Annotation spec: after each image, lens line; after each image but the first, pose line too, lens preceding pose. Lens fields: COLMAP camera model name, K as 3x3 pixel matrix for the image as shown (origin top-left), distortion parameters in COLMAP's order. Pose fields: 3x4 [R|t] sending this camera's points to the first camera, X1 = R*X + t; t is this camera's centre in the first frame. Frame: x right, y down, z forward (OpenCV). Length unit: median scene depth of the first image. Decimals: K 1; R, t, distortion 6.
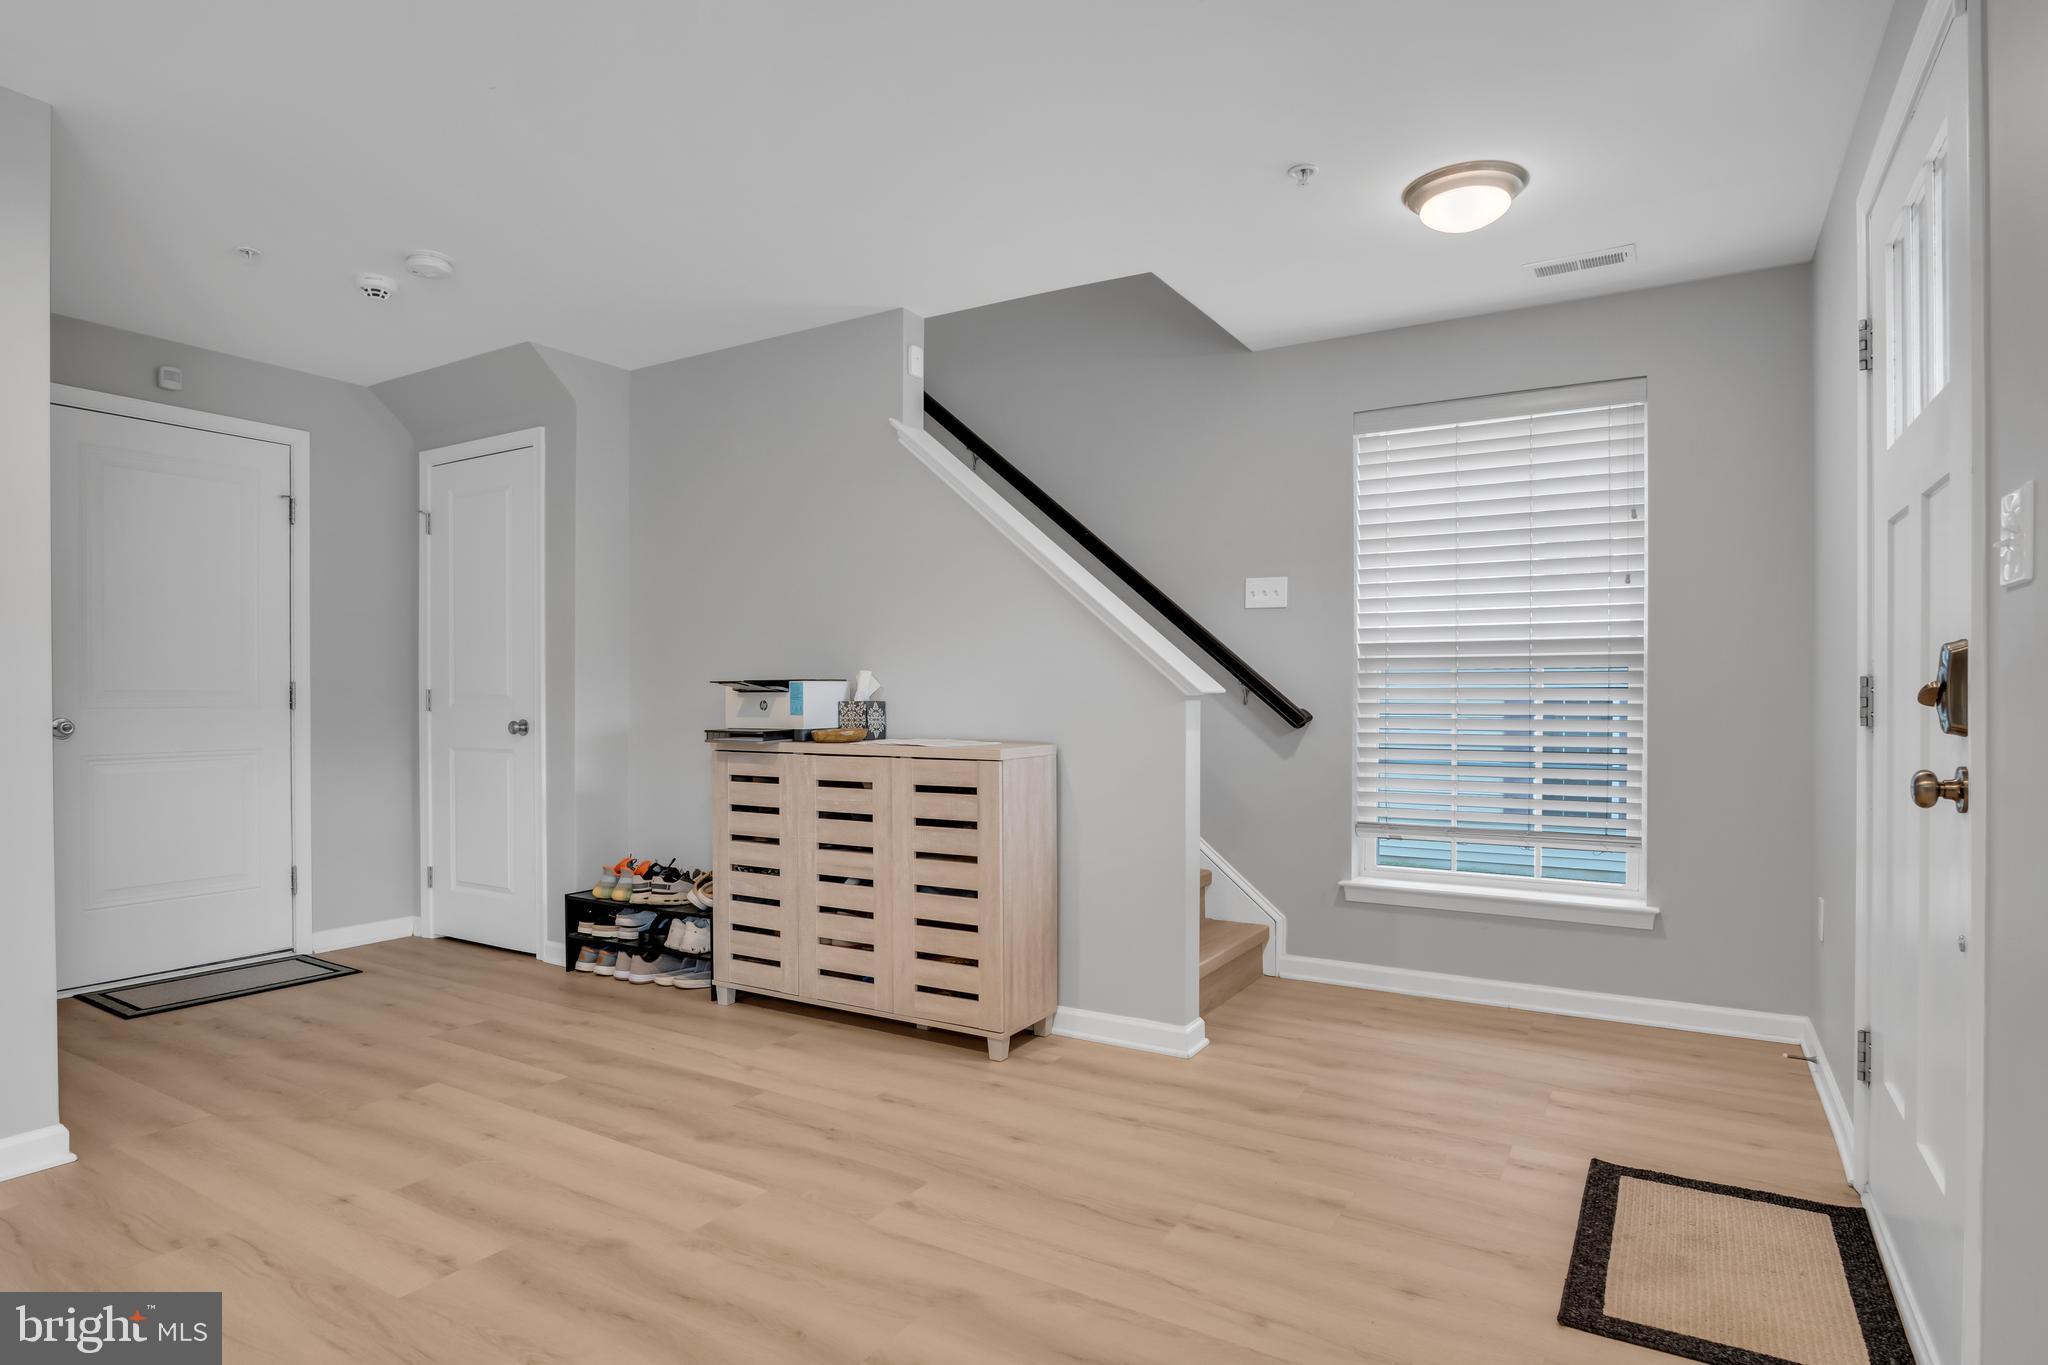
lens RADIAL K [[1102.6, 0, 1009.4], [0, 1102.6, 699.0], [0, 0, 1]] dist [-0.032258, 0.007330]
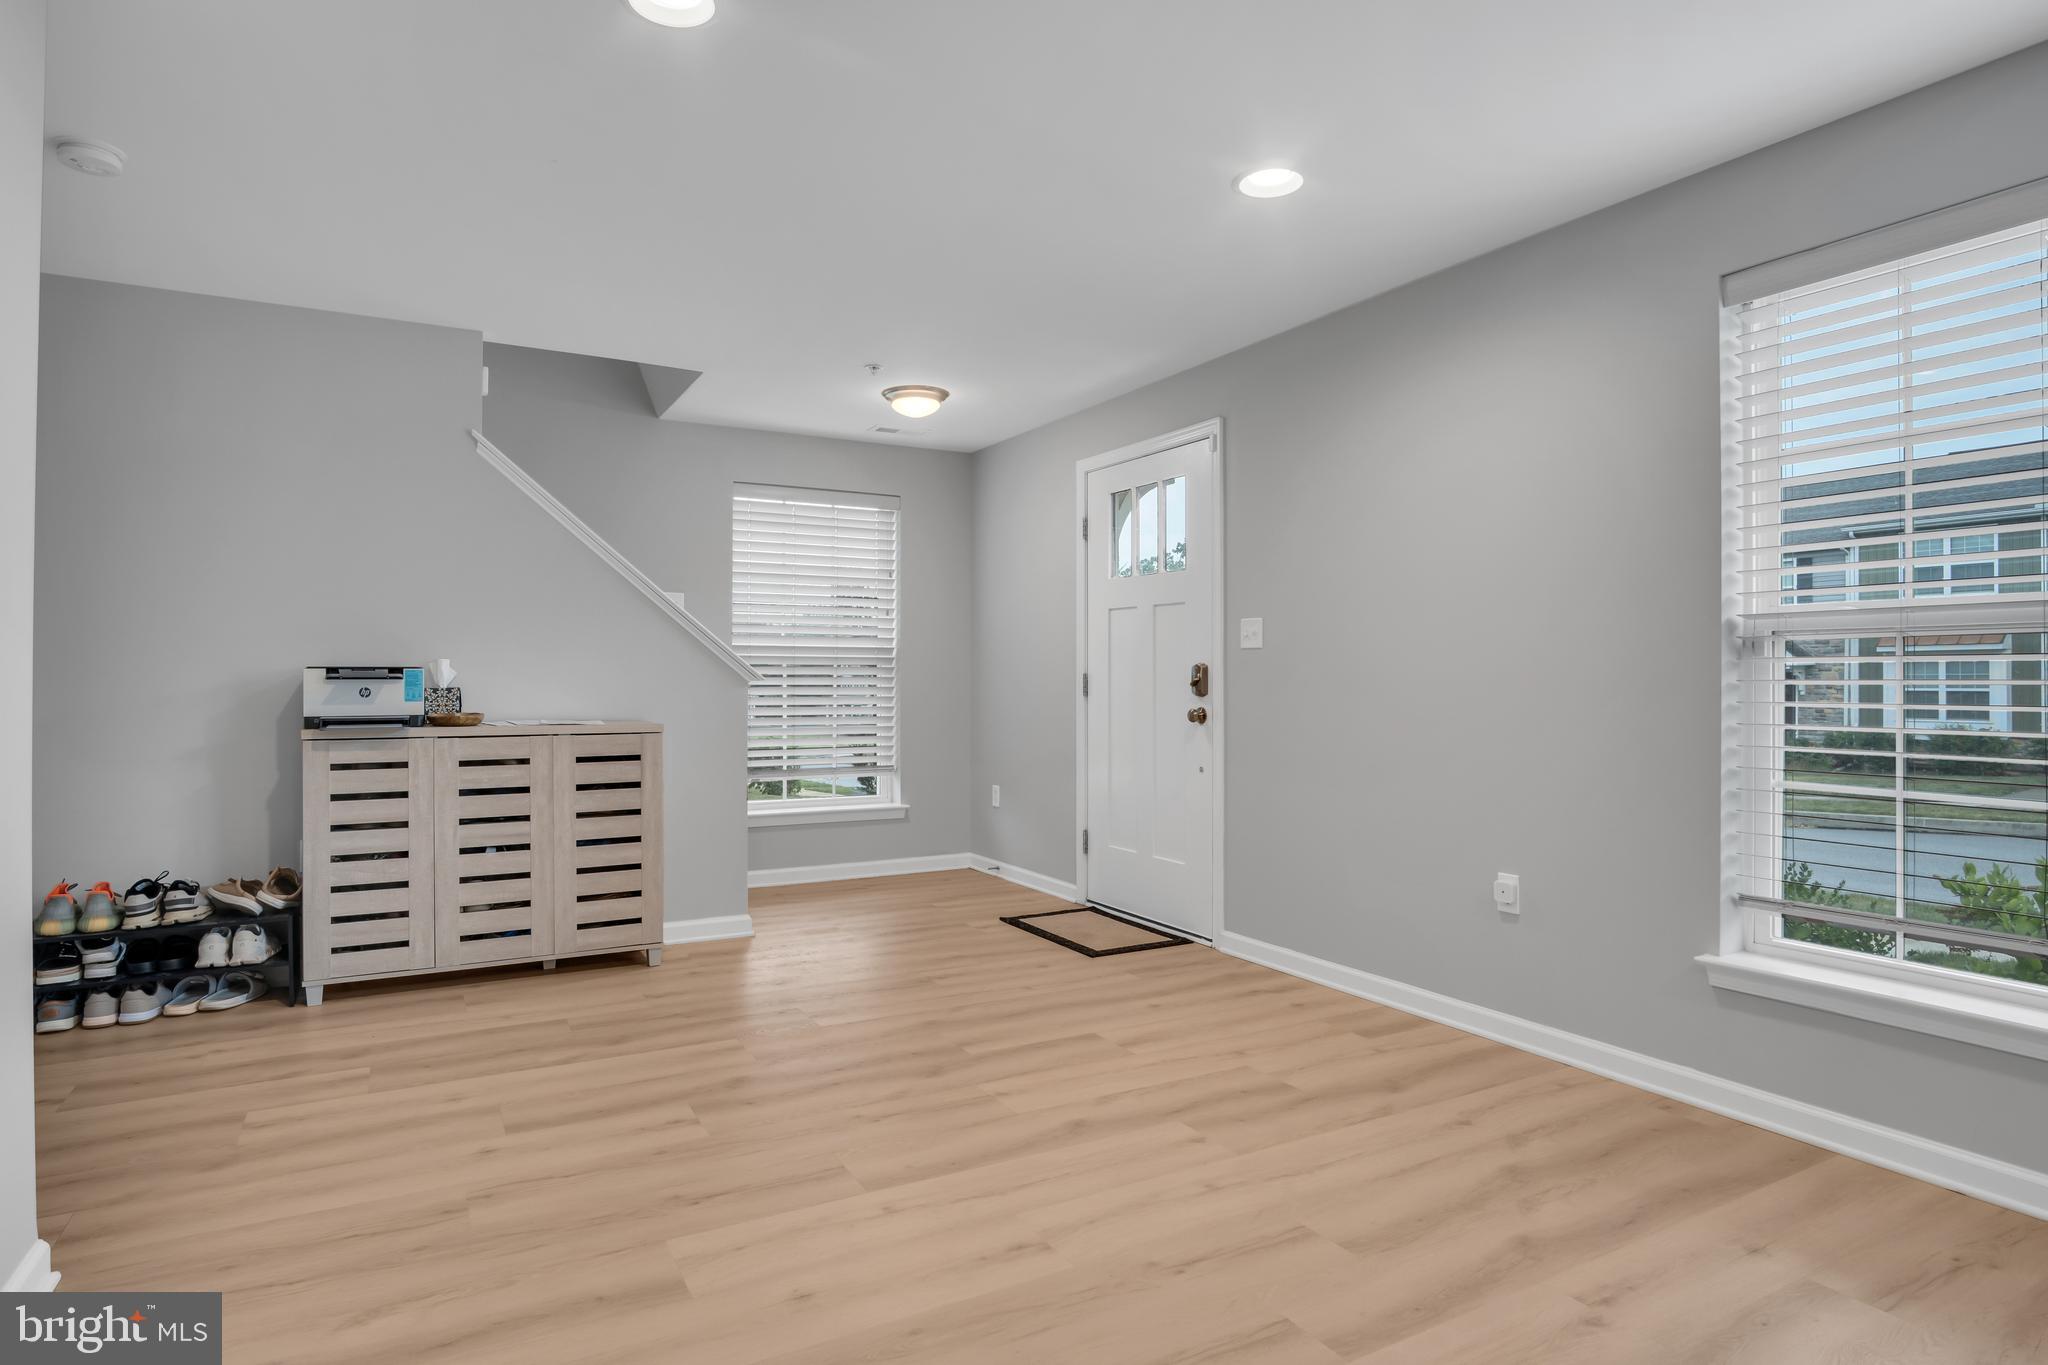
lens RADIAL K [[1102.6, 0, 1003.2], [0, 1102.6, 662.0], [0, 0, 1]] dist [-0.032258, 0.007330]
pose [[0.488761, 0.014777, 0.872292, -0.845096], [0.001292, 0.999843, -0.017661, -0.003387], [-0.872417, 0.009759, 0.488666, 0.011583]]
